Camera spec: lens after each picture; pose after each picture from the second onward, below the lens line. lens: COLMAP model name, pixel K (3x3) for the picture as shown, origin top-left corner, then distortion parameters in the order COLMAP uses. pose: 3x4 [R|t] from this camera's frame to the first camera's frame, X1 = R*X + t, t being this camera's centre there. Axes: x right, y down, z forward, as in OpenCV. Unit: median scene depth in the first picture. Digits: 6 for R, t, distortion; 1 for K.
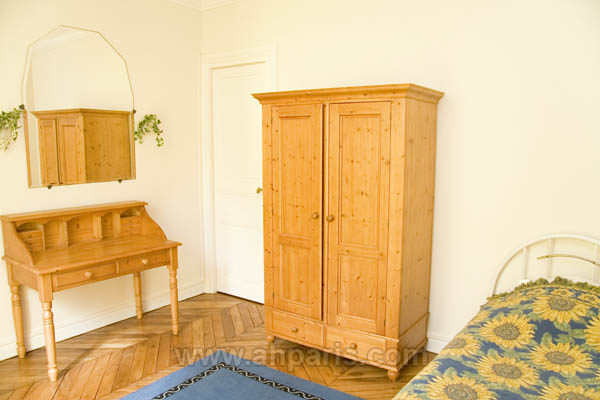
lens RADIAL K [[462.7, 0, 303.4], [0, 462.7, 201.4], [0, 0, 1]] dist [-0.116791, 0.010609]
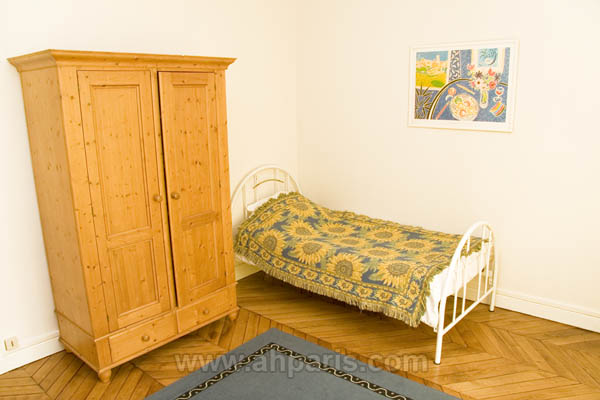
lens RADIAL K [[462.7, 0, 303.4], [0, 462.7, 201.4], [0, 0, 1]] dist [-0.116791, 0.010609]
pose [[0.087088, -0.230801, 0.969096, -0.850507], [0.144899, 0.965381, 0.216895, -0.120390], [-0.985606, 0.121532, 0.117516, 0.660548]]
